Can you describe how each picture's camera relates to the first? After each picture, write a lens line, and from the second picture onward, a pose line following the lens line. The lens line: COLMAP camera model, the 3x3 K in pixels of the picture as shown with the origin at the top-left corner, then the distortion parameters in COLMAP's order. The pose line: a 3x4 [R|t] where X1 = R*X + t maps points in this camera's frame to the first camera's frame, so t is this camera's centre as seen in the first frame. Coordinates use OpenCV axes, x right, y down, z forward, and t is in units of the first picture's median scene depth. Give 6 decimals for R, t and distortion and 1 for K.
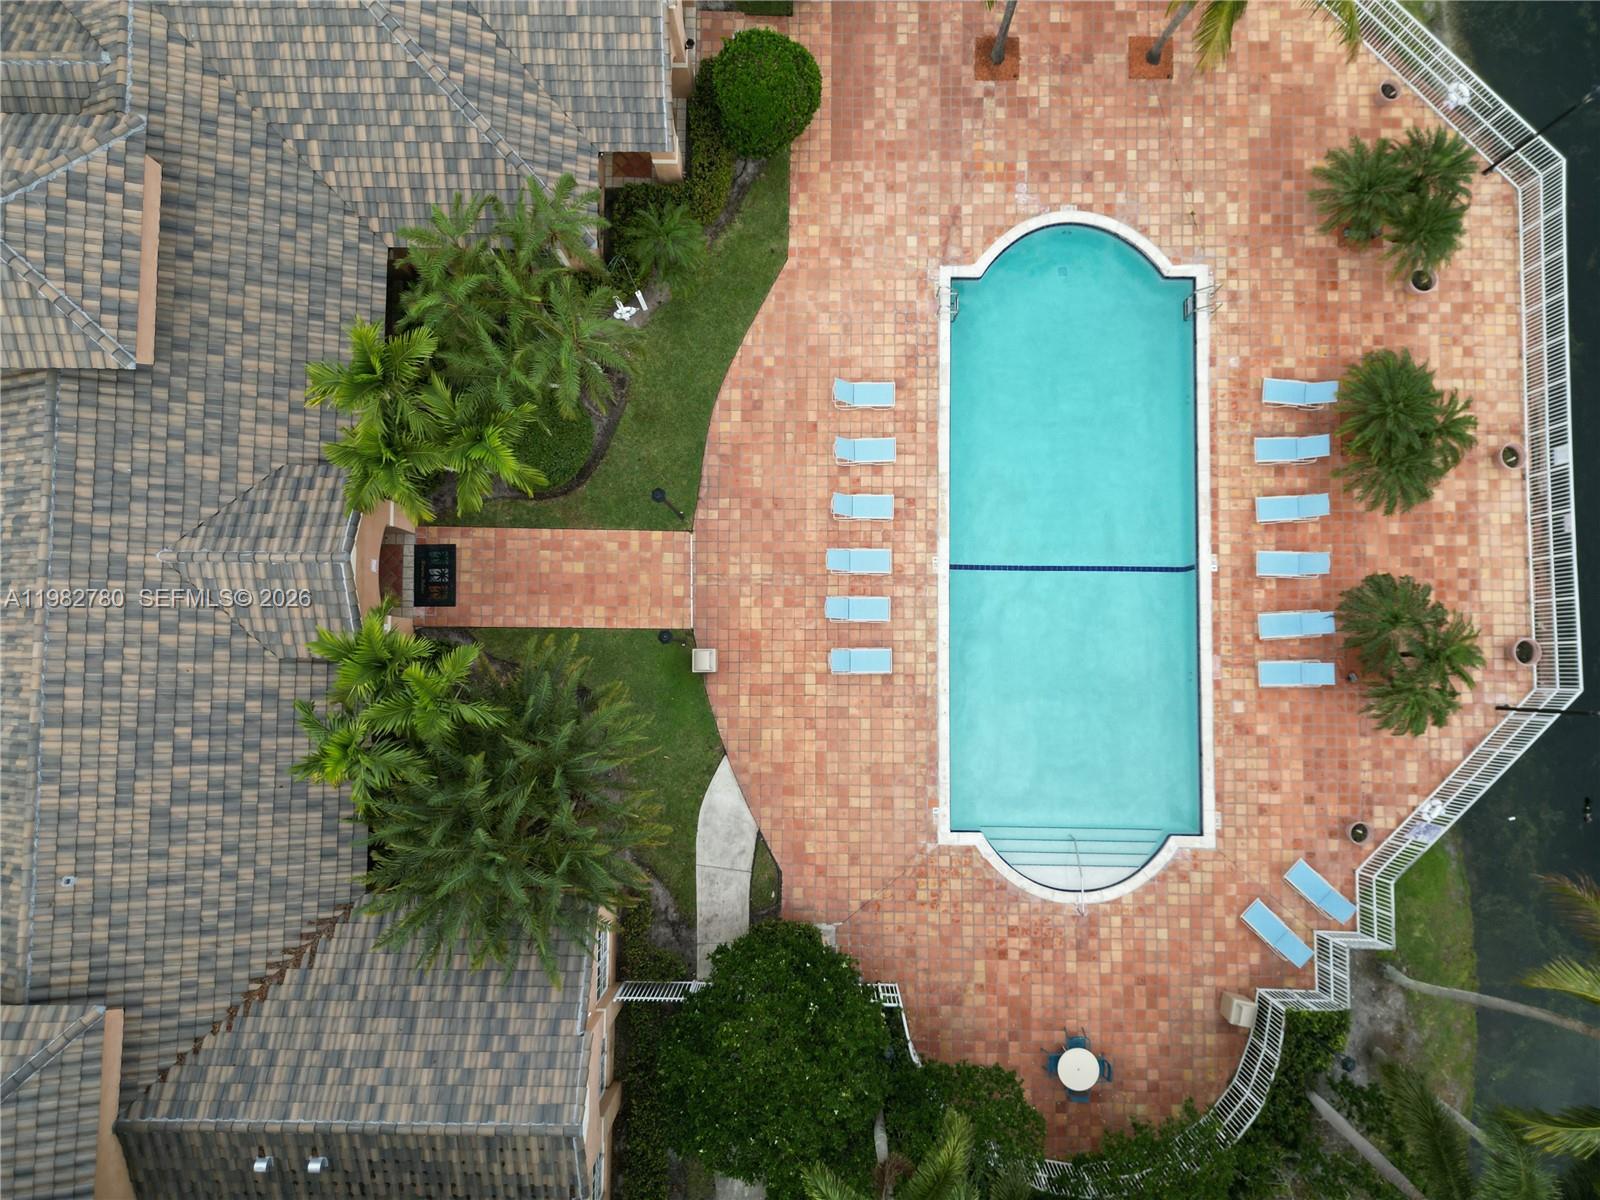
lens RADIAL K [[1124.2, 0, 806.8], [0, 1124.2, 600.5], [0, 0, 1]] dist [0.065477, -0.061841]
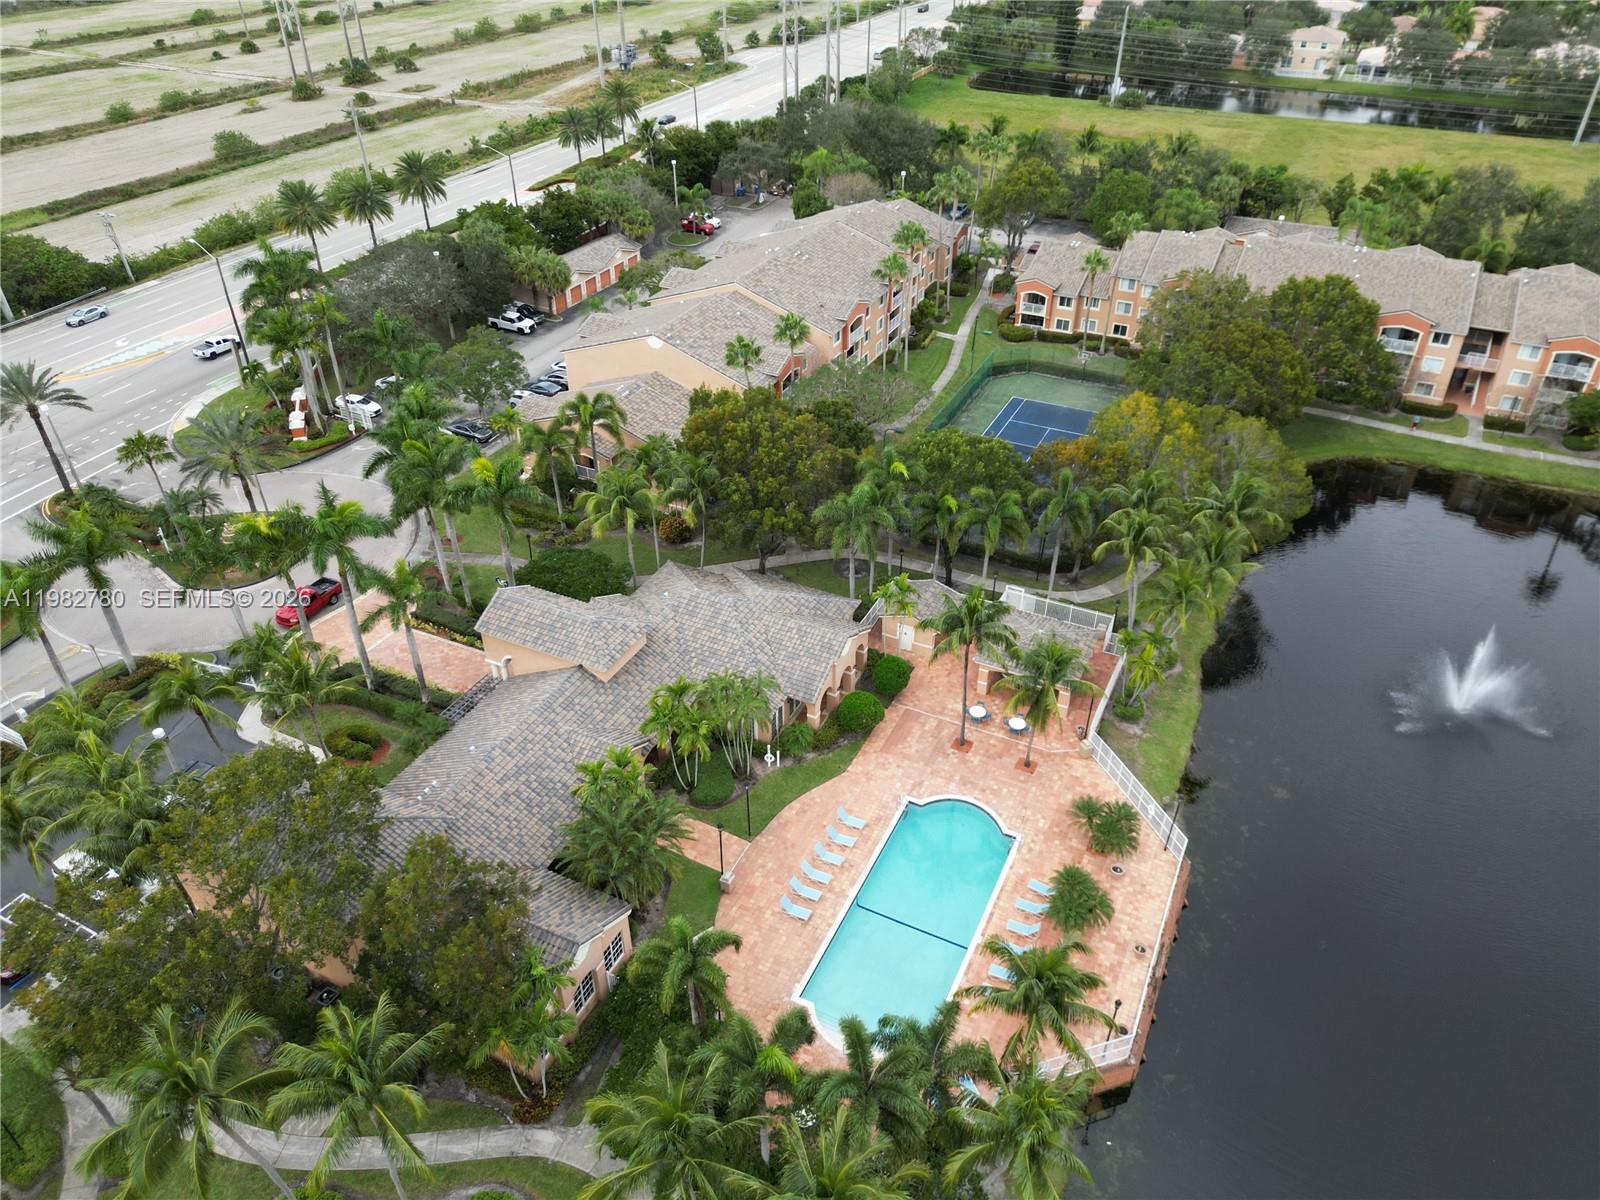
lens RADIAL K [[1124.2, 0, 806.8], [0, 1124.2, 600.5], [0, 0, 1]] dist [0.065477, -0.061841]
pose [[0.903293, 0.251873, -0.347307, 0.635835], [-0.428728, 0.560057, -0.708892, 1.181381], [0.015961, 0.789237, 0.613881, -0.673236]]
